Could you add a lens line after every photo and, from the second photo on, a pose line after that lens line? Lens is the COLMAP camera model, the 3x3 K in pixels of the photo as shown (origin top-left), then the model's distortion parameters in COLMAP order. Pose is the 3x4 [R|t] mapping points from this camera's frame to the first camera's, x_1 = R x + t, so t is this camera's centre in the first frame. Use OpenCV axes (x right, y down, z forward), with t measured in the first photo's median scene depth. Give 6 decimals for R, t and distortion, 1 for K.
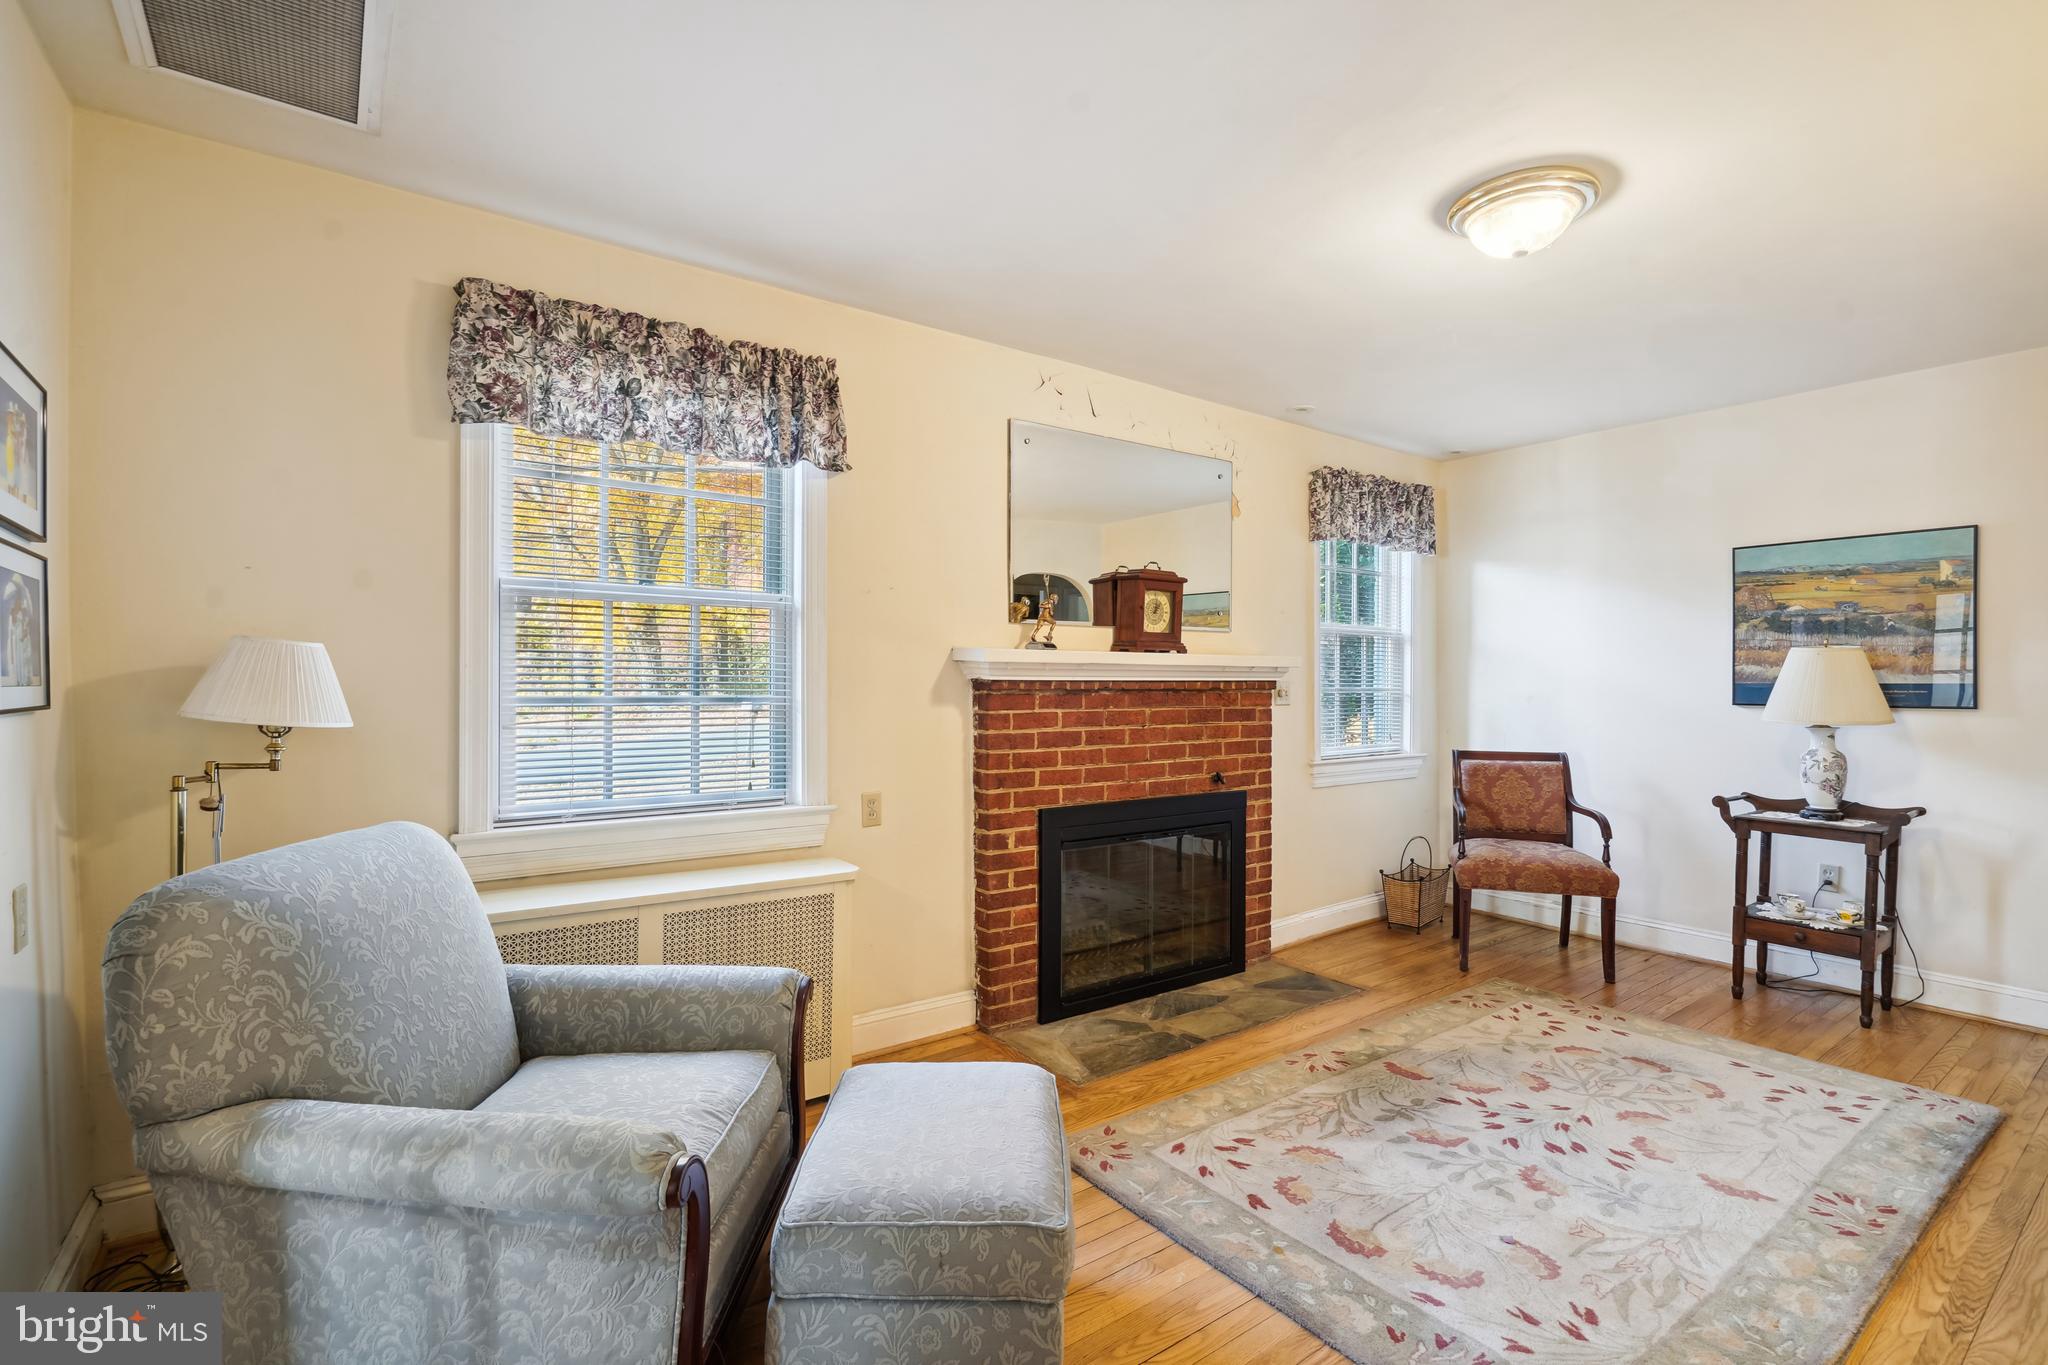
lens RADIAL K [[935.1, 0, 1015.6], [0, 935.1, 687.6], [0, 0, 1]] dist [-0.003693, 0.000326]
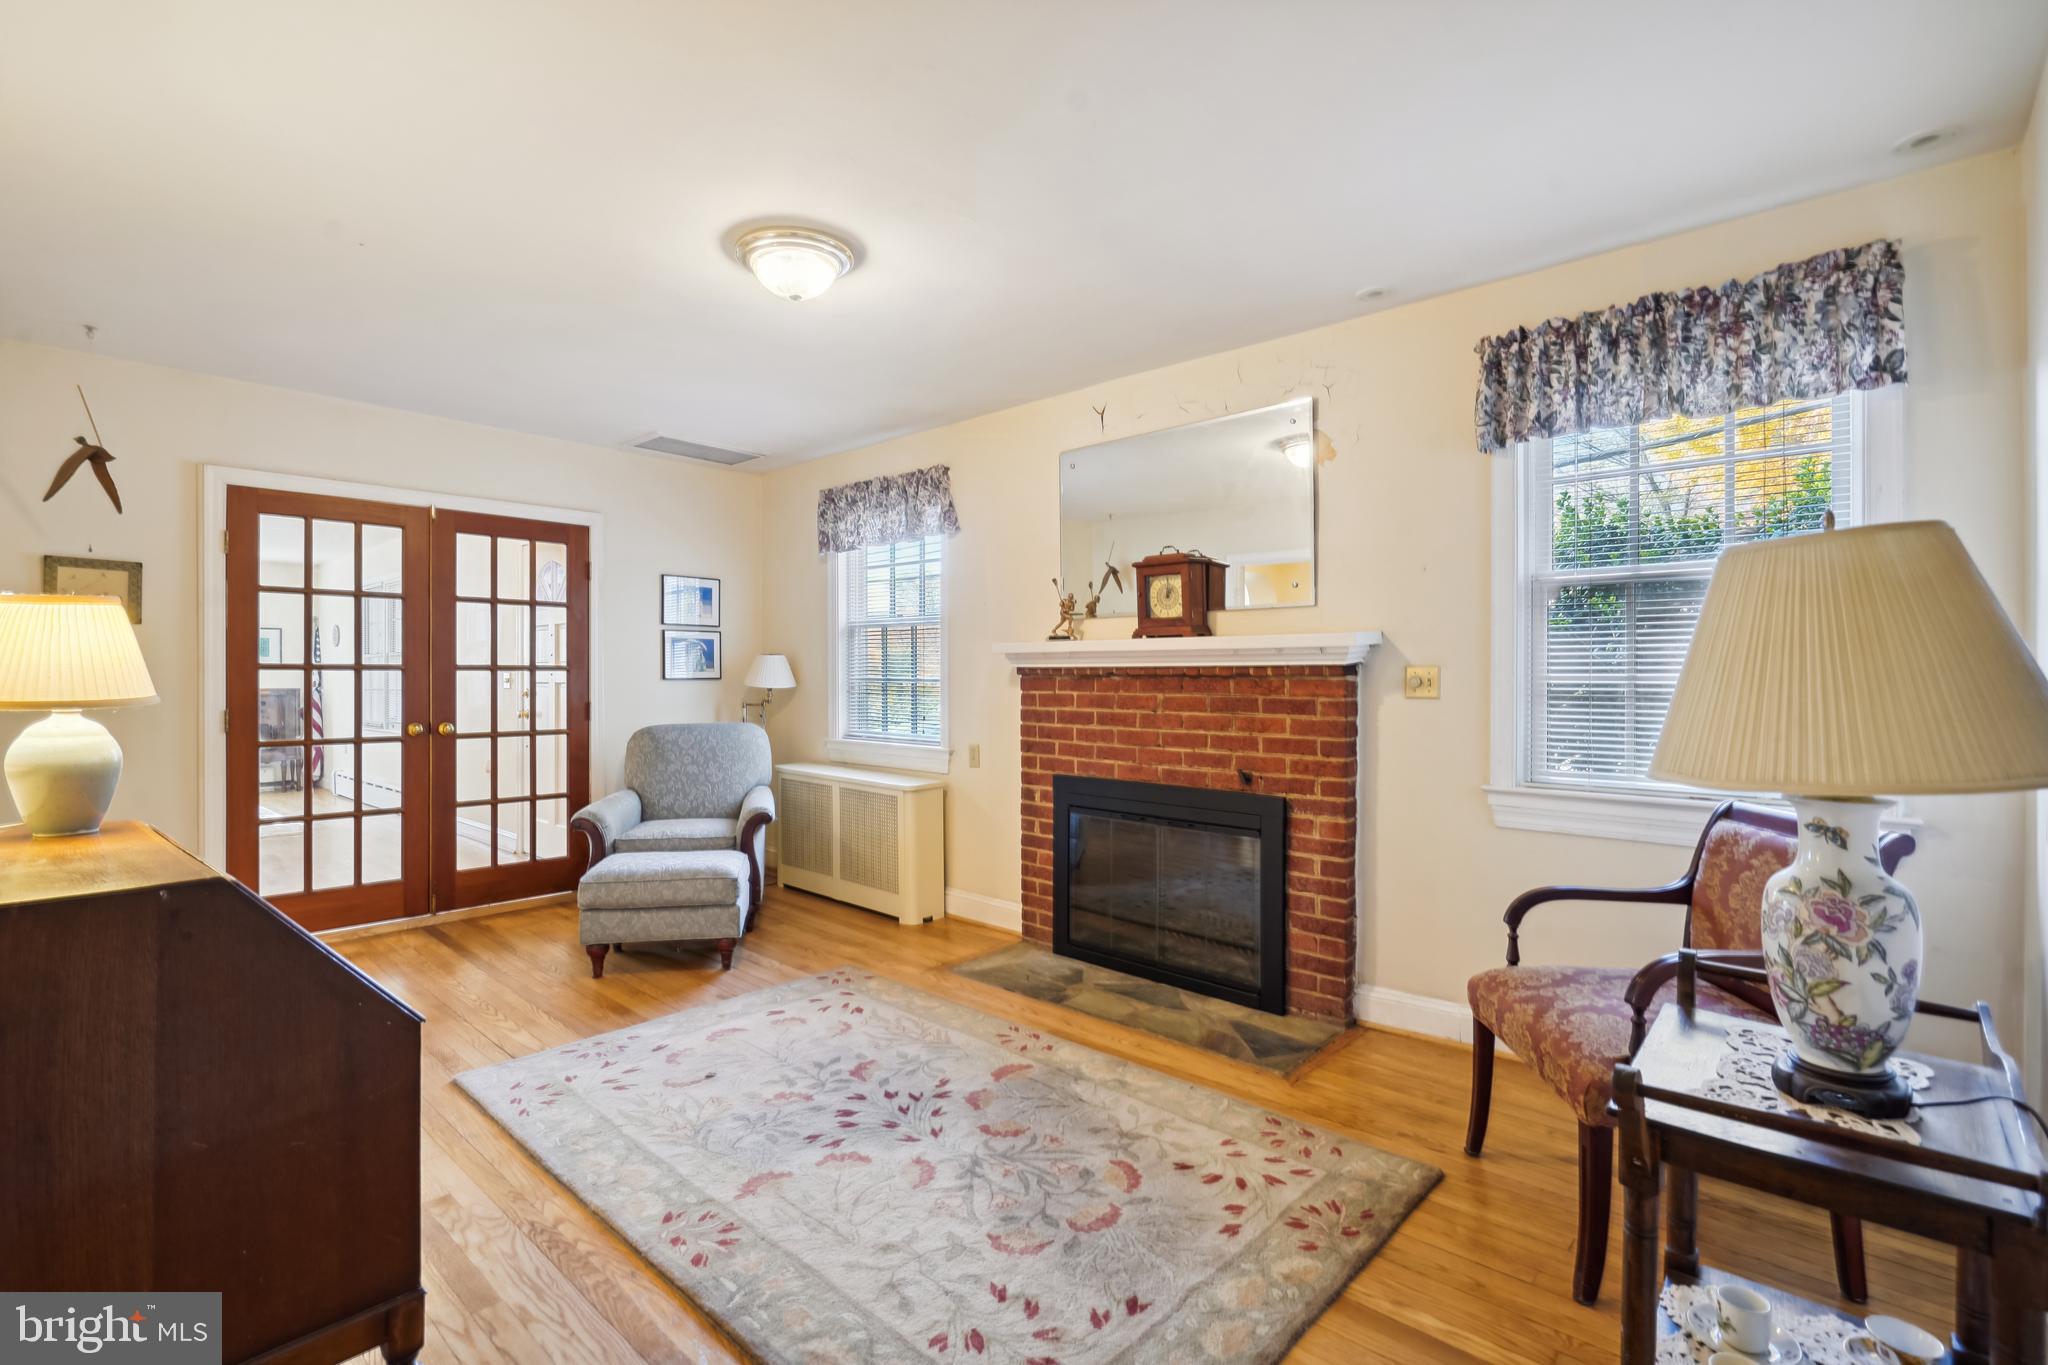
lens RADIAL K [[935.1, 0, 1020.3], [0, 935.1, 680.3], [0, 0, 1]] dist [-0.003693, 0.000326]
pose [[0.191866, 0.007066, -0.981396, 1.172638], [-0.003326, 0.999973, 0.006549, 0.001581], [0.981415, 0.002008, 0.191885, 0.709863]]
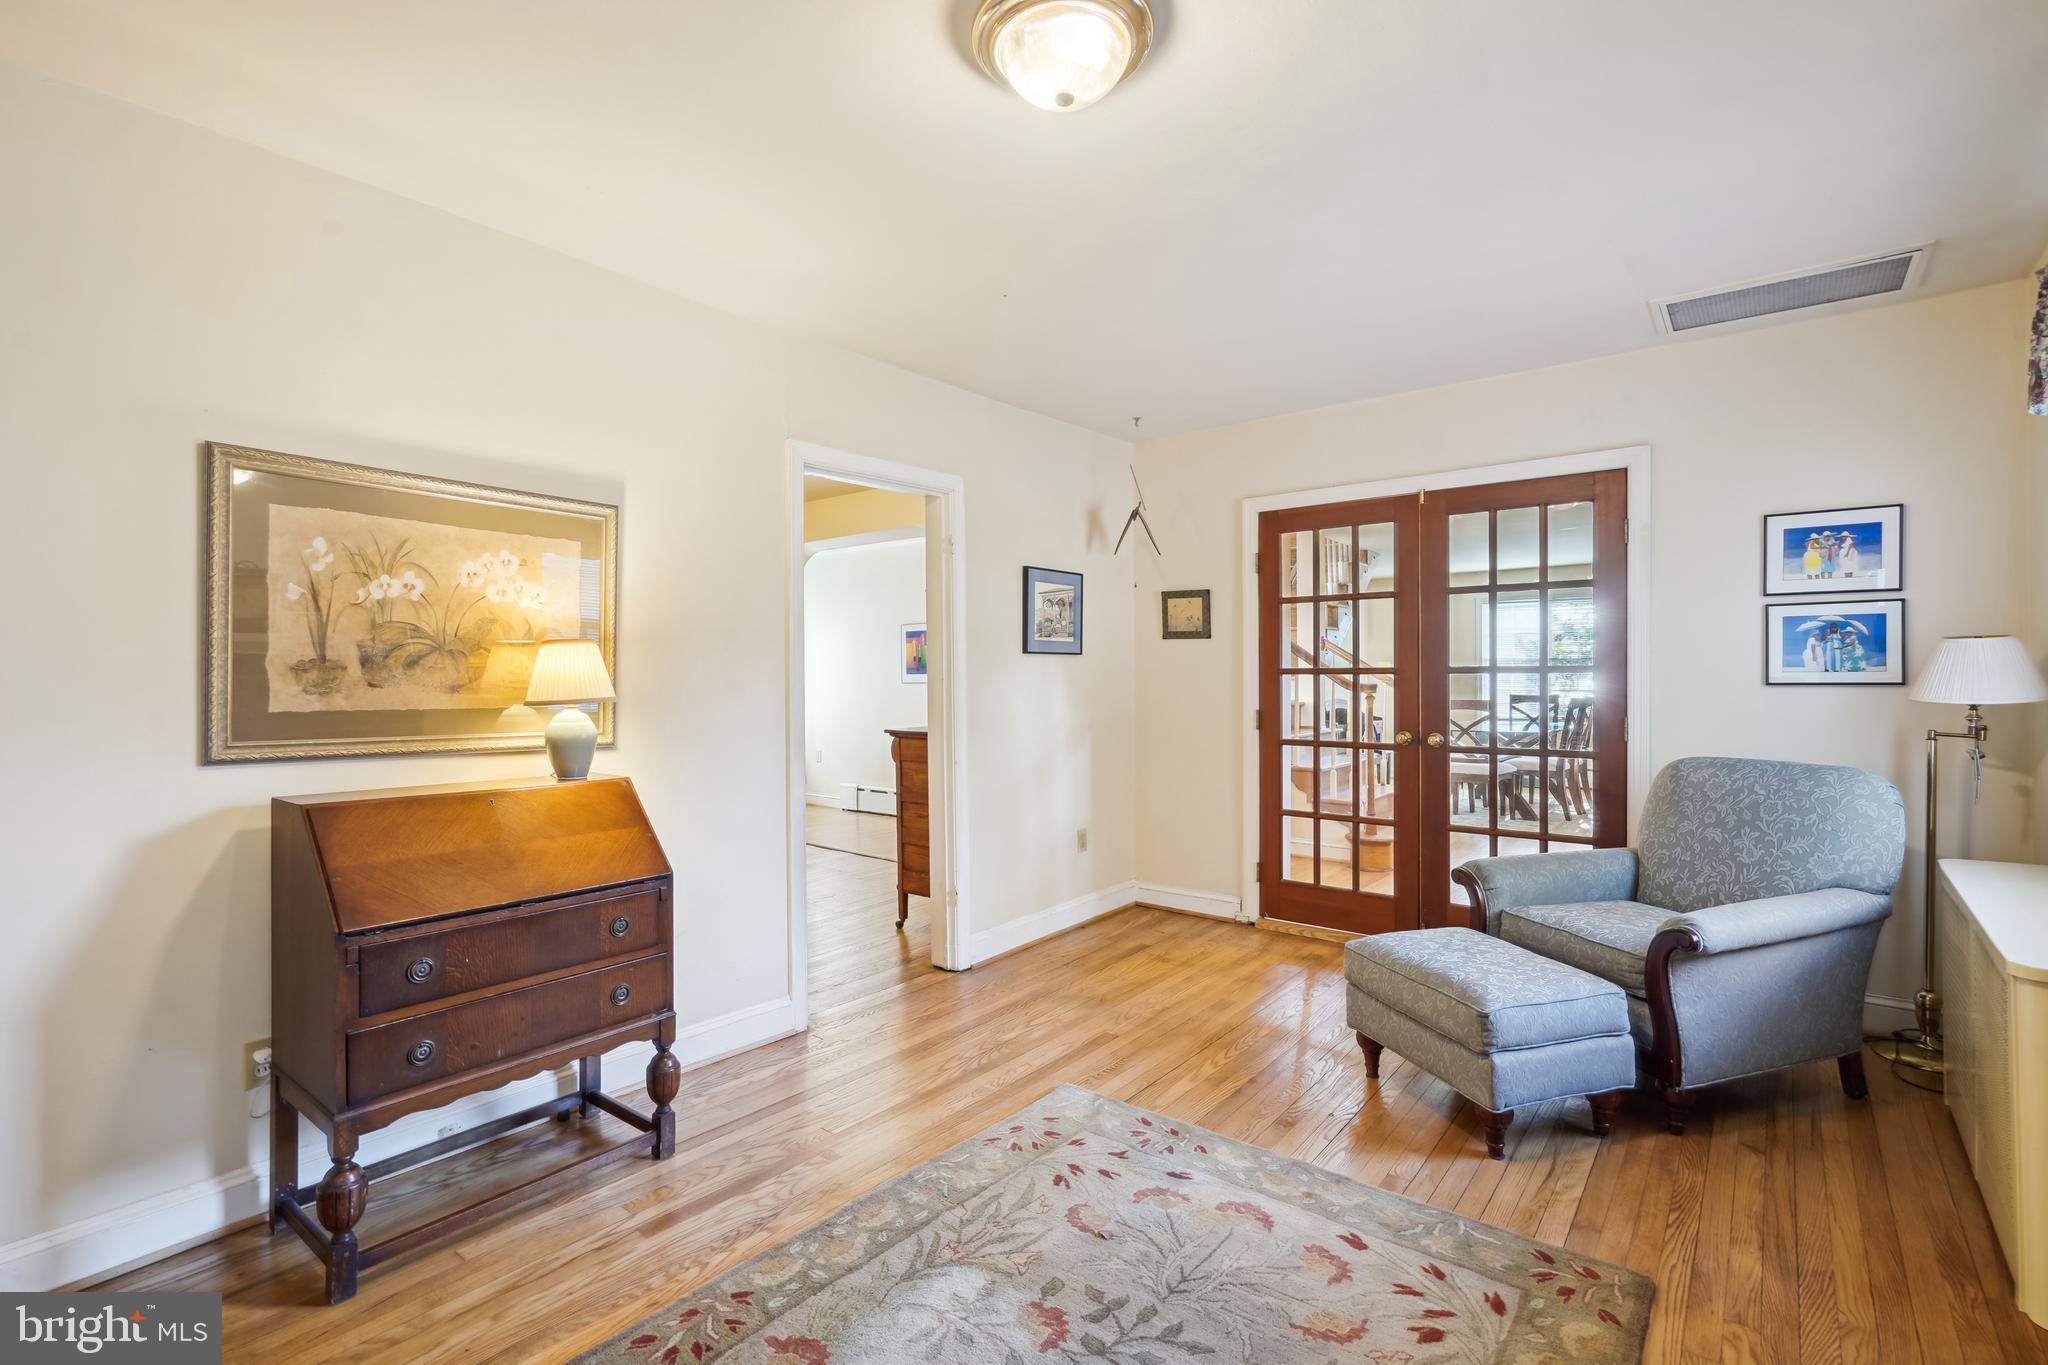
lens RADIAL K [[935.1, 0, 1019.3], [0, 935.1, 683.5], [0, 0, 1]] dist [-0.003693, 0.000326]
pose [[-0.967803, 0.007536, -0.251598, 0.516911], [0.005390, 0.999943, 0.009219, -0.002204], [0.251653, 0.007566, -0.967788, 1.160487]]
